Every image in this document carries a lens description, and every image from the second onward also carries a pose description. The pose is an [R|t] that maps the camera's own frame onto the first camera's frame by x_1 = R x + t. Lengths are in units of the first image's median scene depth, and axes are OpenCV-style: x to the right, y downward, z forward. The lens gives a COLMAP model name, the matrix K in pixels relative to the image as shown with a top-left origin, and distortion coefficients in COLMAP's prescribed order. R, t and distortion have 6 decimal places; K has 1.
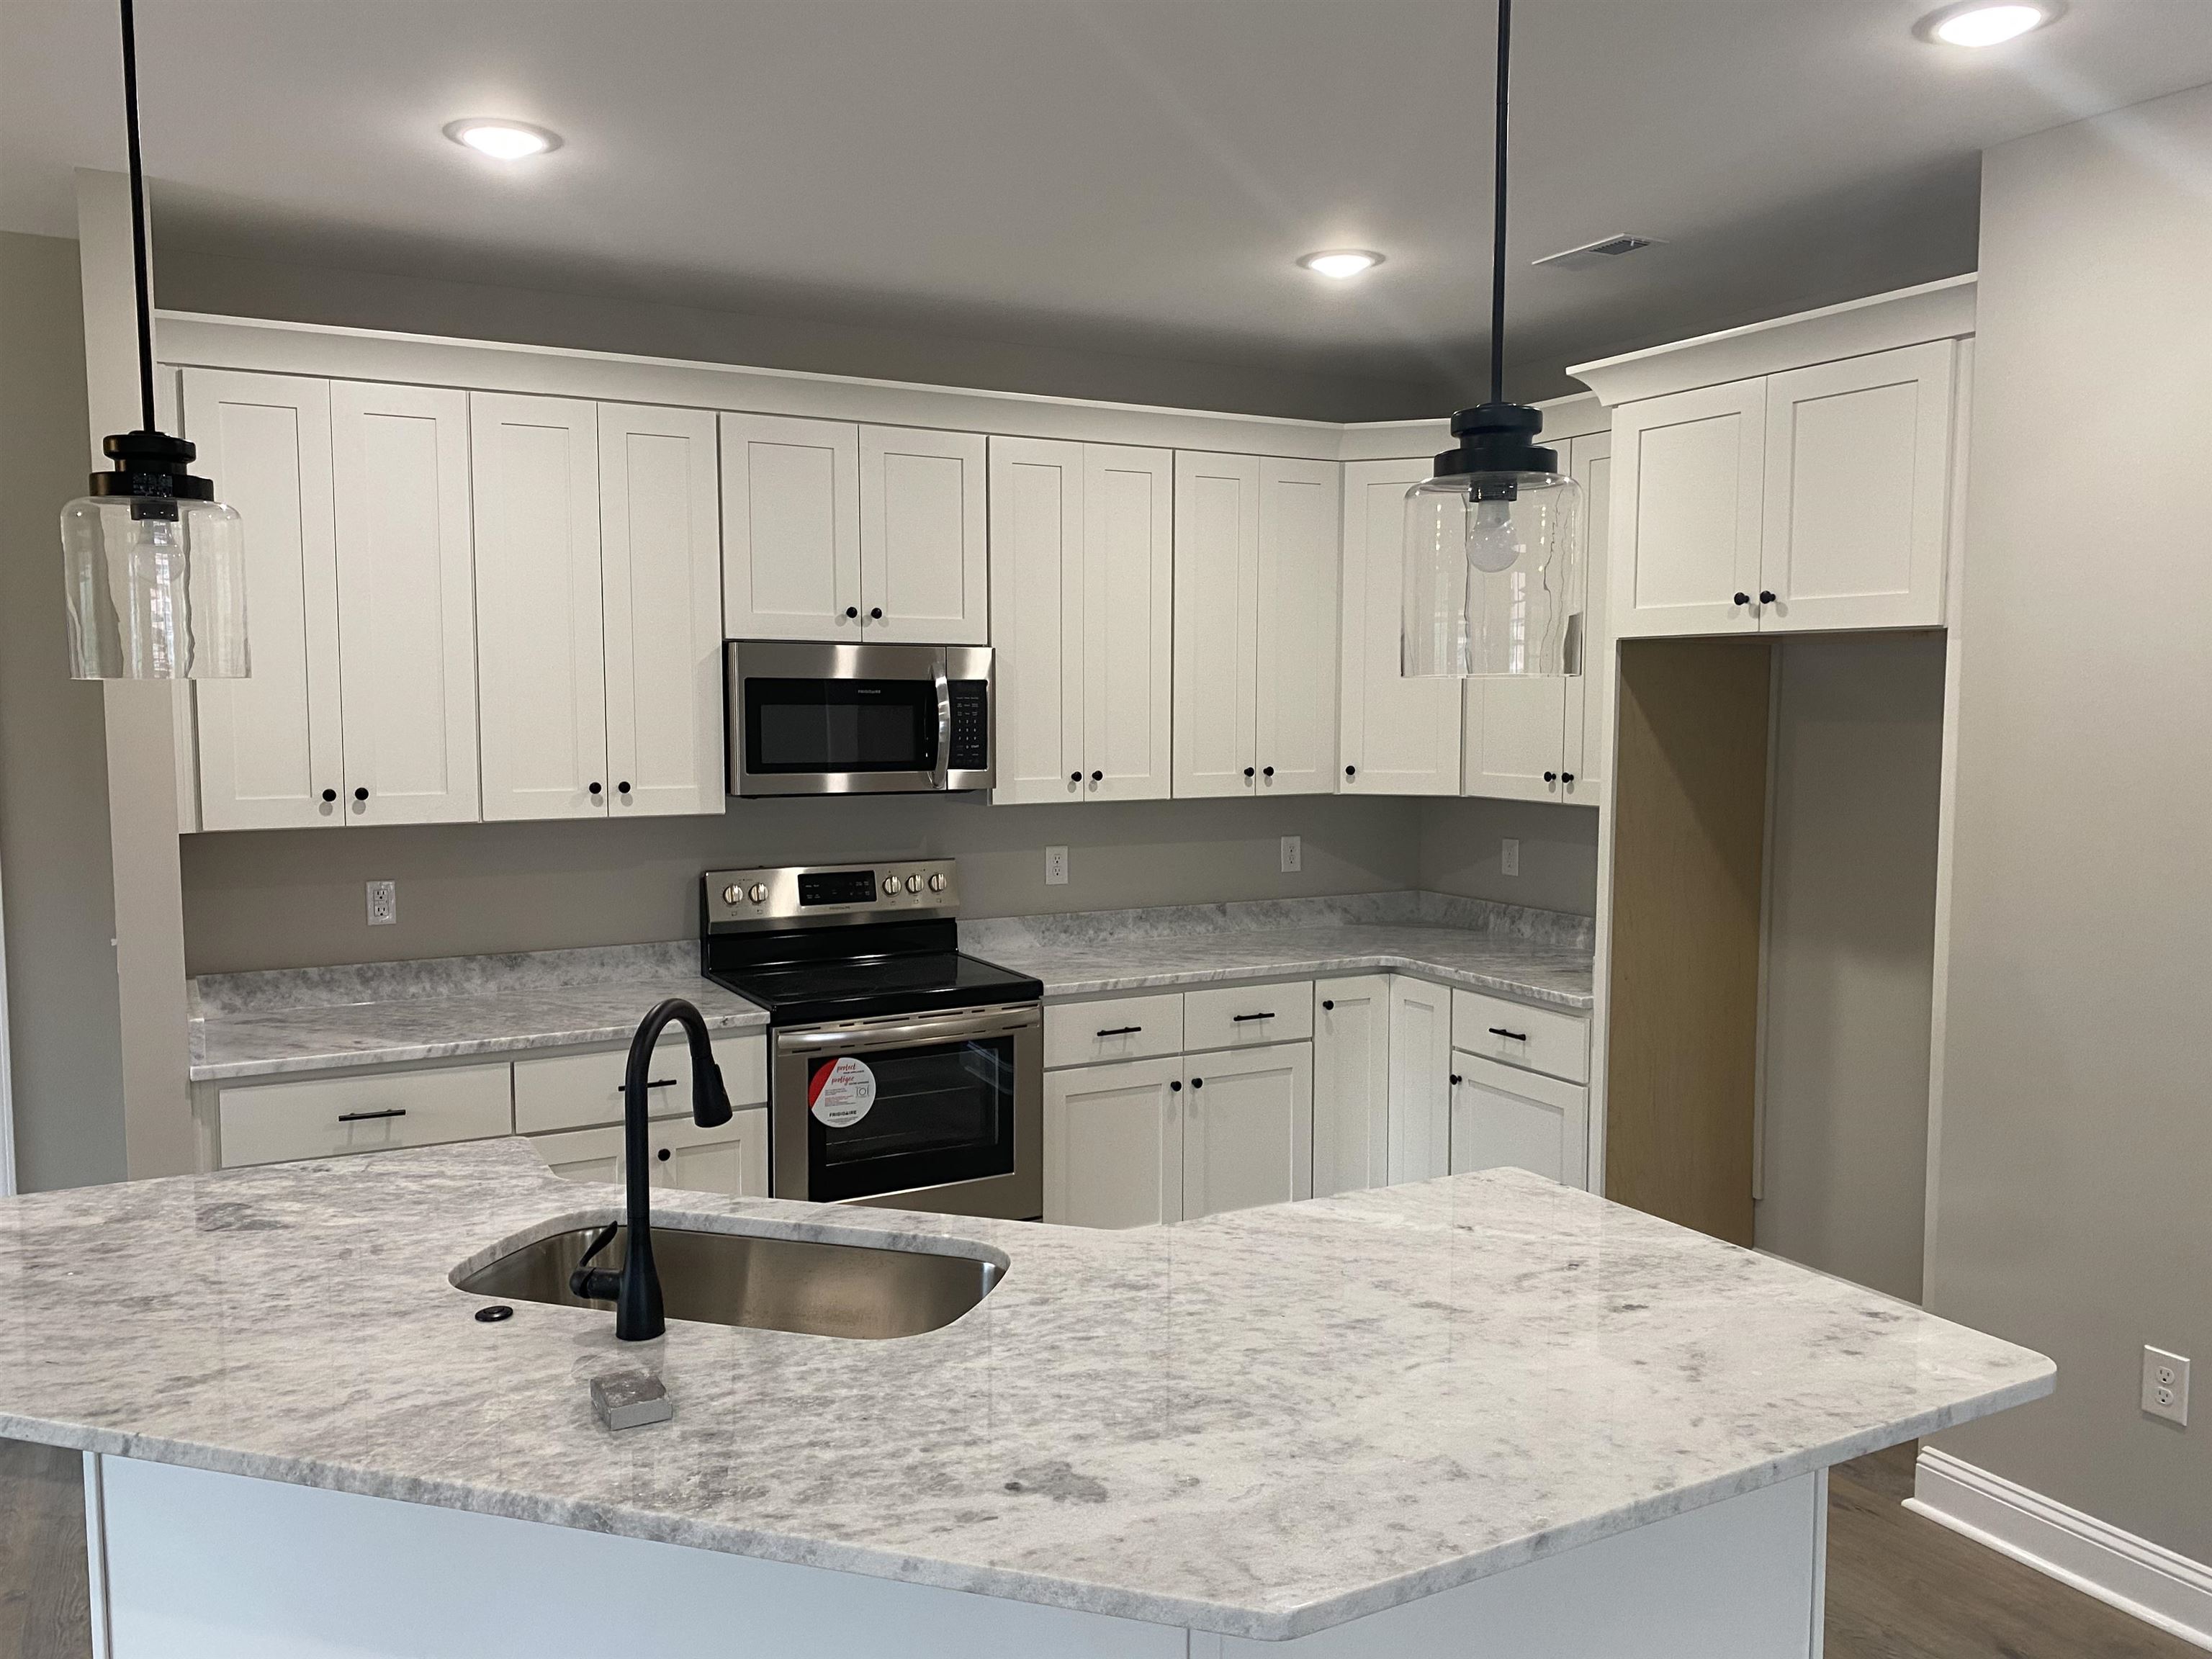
lens RADIAL K [[1668.0, 0, 1080.1], [0, 1668.0, 828.9], [0, 0, 1]] dist [0.067611, -0.084468]
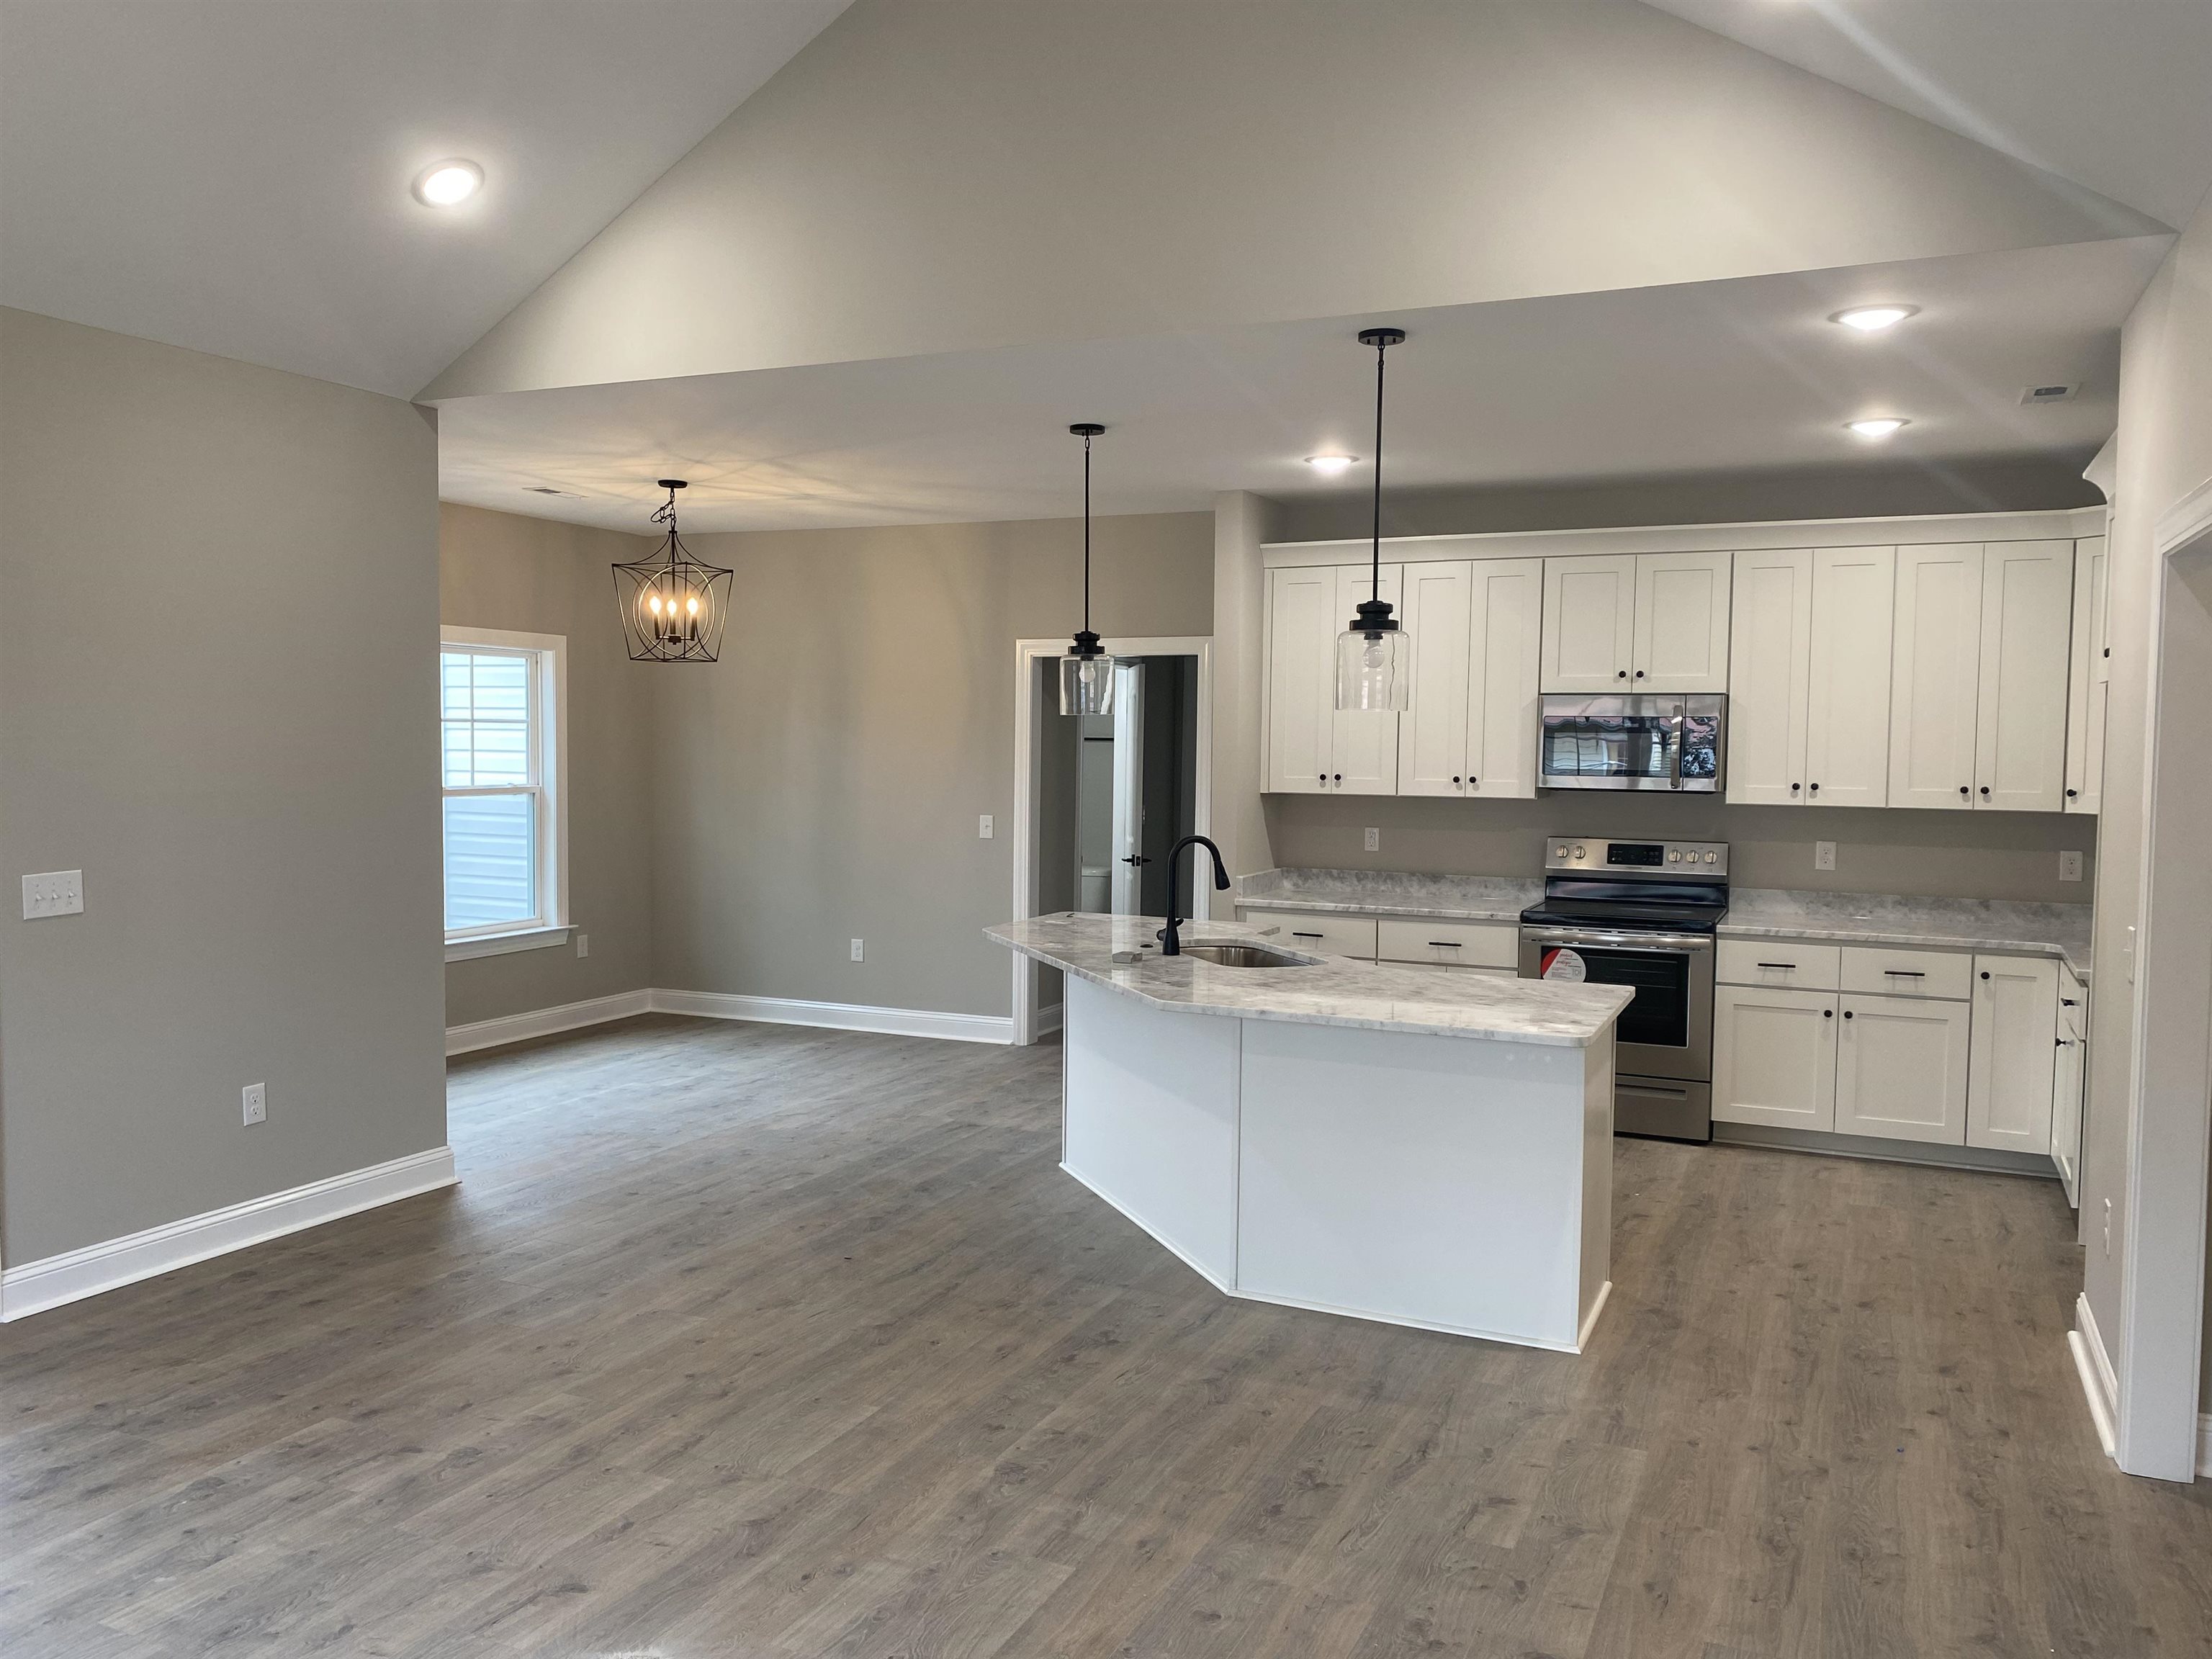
lens RADIAL K [[1681.7, 0, 1088.0], [0, 1681.7, 823.9], [0, 0, 1]] dist [0.041769, -0.048881]
pose [[0.600304, 0.049794, -0.798220, 0.883558], [-0.076110, 0.997087, 0.004961, 0.042830], [0.796142, 0.057774, 0.602345, -0.362605]]
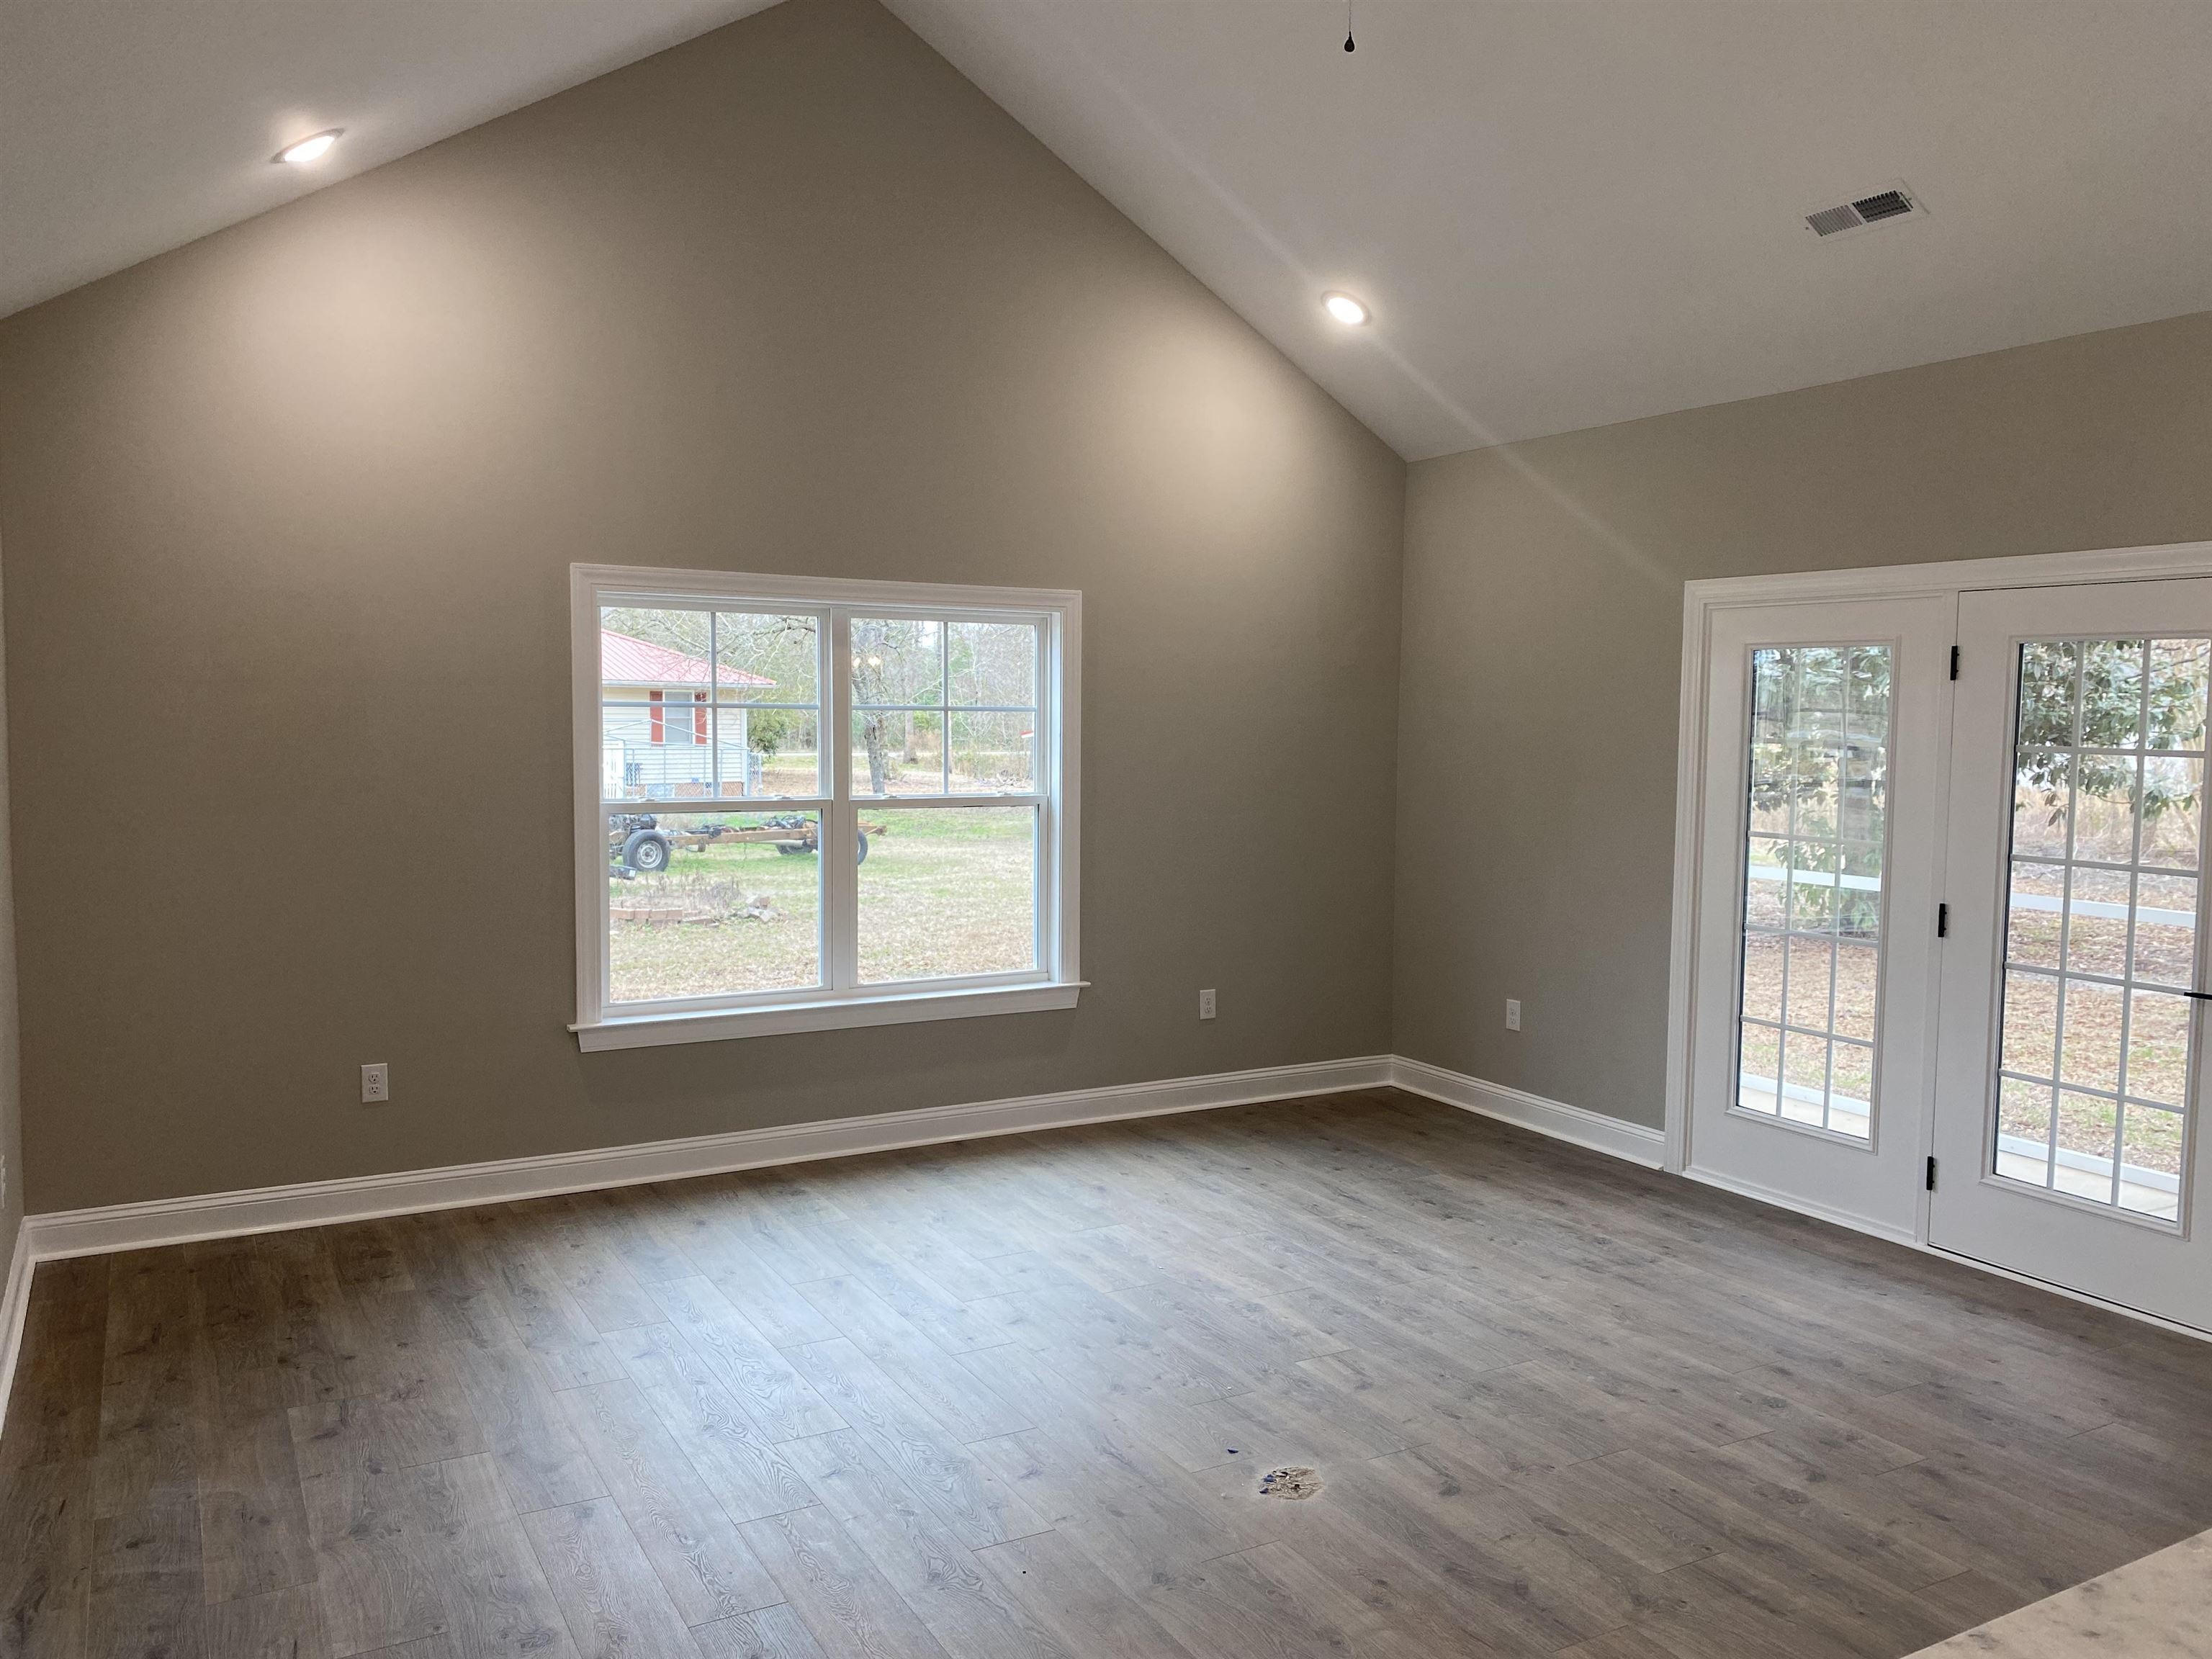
lens RADIAL K [[1681.7, 0, 1088.0], [0, 1681.7, 823.9], [0, 0, 1]] dist [0.041769, -0.048881]
pose [[-0.999814, -0.011007, -0.015824, 0.355094], [-0.013257, 0.988597, 0.150000, -0.051946], [0.013992, 0.150182, -0.988559, 0.722322]]
